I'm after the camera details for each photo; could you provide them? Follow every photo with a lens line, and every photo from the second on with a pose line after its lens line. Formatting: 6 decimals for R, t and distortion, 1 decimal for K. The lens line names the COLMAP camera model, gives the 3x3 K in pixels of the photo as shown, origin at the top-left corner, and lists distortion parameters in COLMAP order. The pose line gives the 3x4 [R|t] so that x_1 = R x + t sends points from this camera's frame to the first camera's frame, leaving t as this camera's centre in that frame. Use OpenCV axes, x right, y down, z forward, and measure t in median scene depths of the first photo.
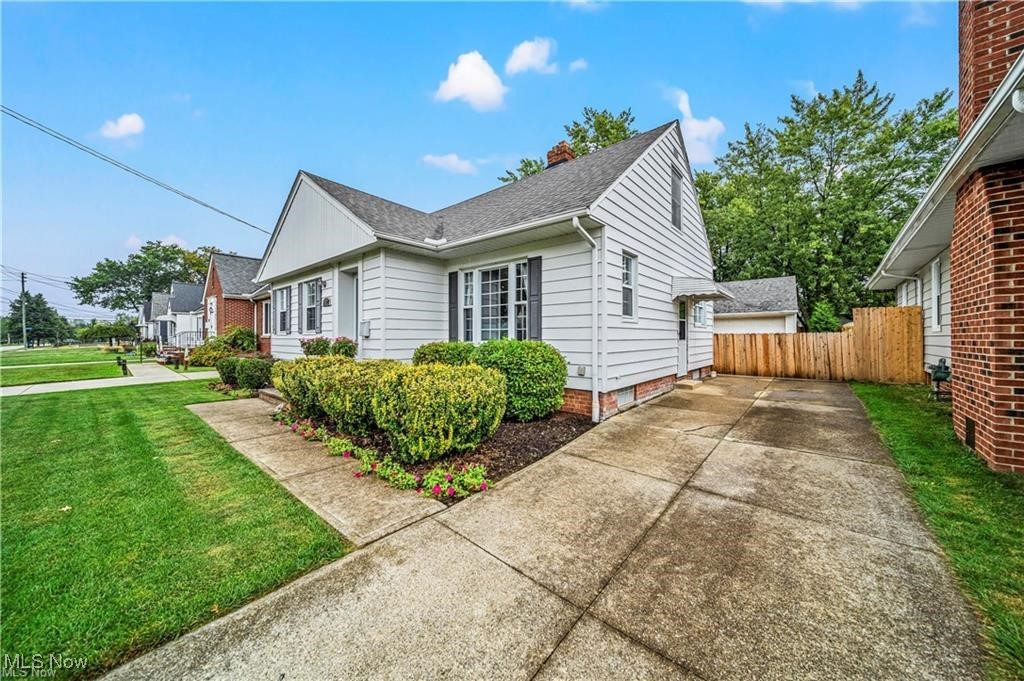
lens RADIAL K [[361.1, 0, 509.9], [0, 361.1, 335.1], [0, 0, 1]] dist [-0.000224, -0.000472]
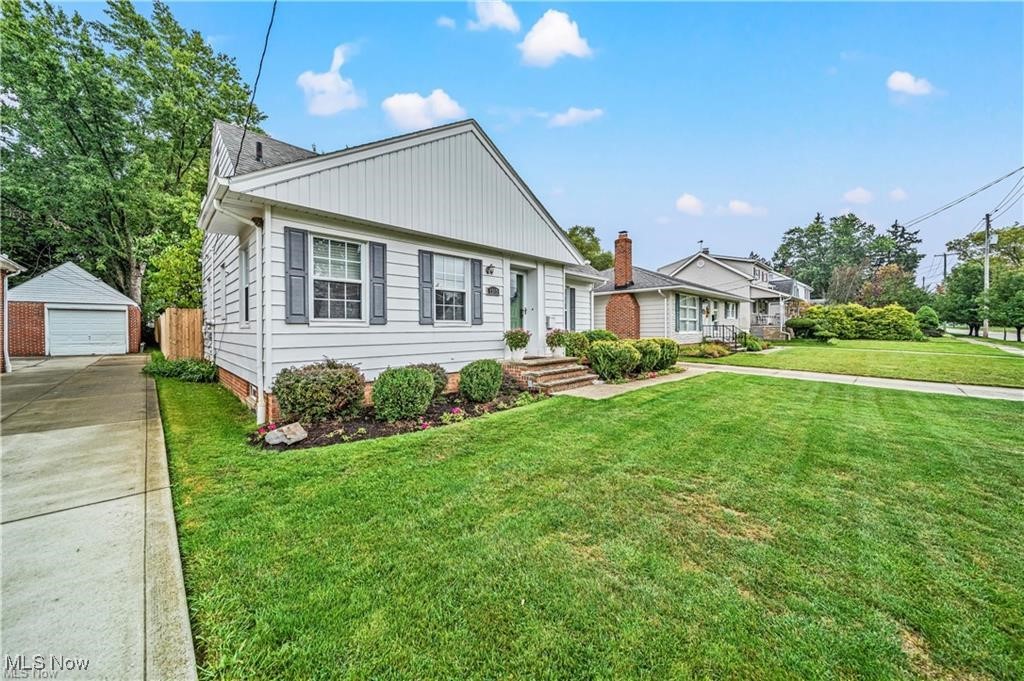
lens RADIAL K [[361.1, 0, 509.9], [0, 361.1, 335.1], [0, 0, 1]] dist [-0.000224, -0.000472]
pose [[0.075171, -0.013863, 0.997074, -1.652614], [-0.000746, 0.999902, 0.013958, 0.010060], [-0.997170, -0.001793, 0.075153, 1.027476]]
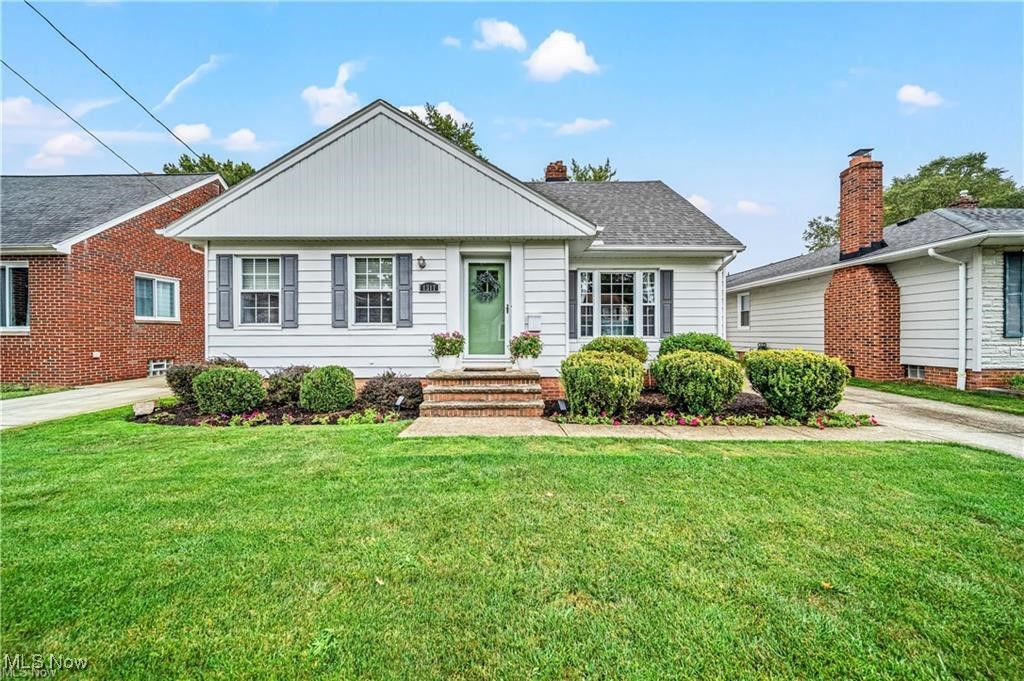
lens RADIAL K [[361.1, 0, 509.9], [0, 361.1, 335.1], [0, 0, 1]] dist [-0.000224, -0.000472]
pose [[0.757114, -0.002697, 0.653277, -1.029123], [-0.002945, 0.999967, 0.007541, 0.007064], [-0.653276, -0.007633, 0.757082, 0.334696]]
